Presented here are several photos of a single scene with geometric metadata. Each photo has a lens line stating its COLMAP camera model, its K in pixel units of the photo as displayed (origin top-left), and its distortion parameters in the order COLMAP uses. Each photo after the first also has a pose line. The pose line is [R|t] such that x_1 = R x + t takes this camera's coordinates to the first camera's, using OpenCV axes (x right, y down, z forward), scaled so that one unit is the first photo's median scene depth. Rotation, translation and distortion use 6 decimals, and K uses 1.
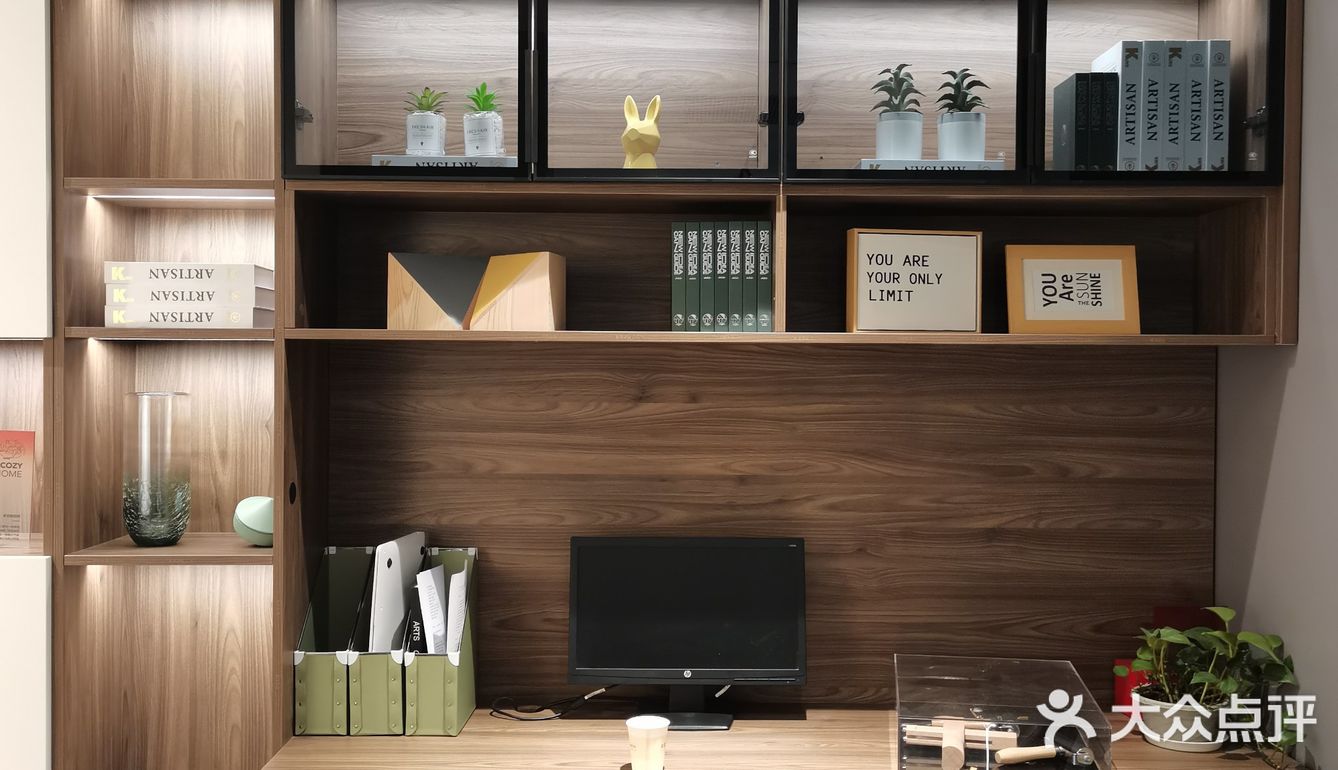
lens RADIAL K [[1363.7, 0, 669.1], [0, 1363.7, 374.4], [0, 0, 1]] dist [0.043952, -0.010024]
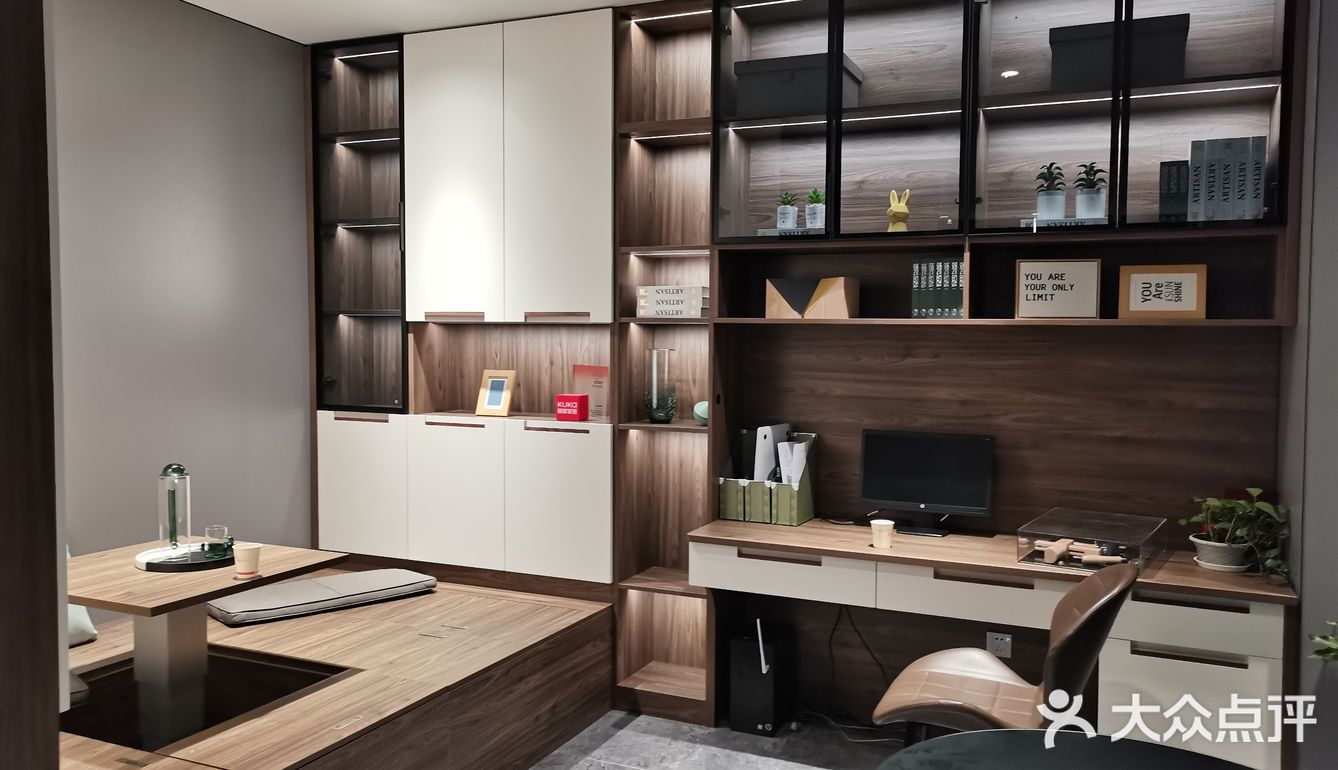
lens RADIAL K [[1037.2, 0, 669.0], [0, 1037.2, 385.0], [0, 0, 1]] dist [0.029569, -0.001677]
pose [[0.906624, 0.024087, -0.421252, 0.293262], [-0.008573, 0.999215, 0.038685, 0.006648], [0.421853, -0.031461, 0.906118, -0.404412]]
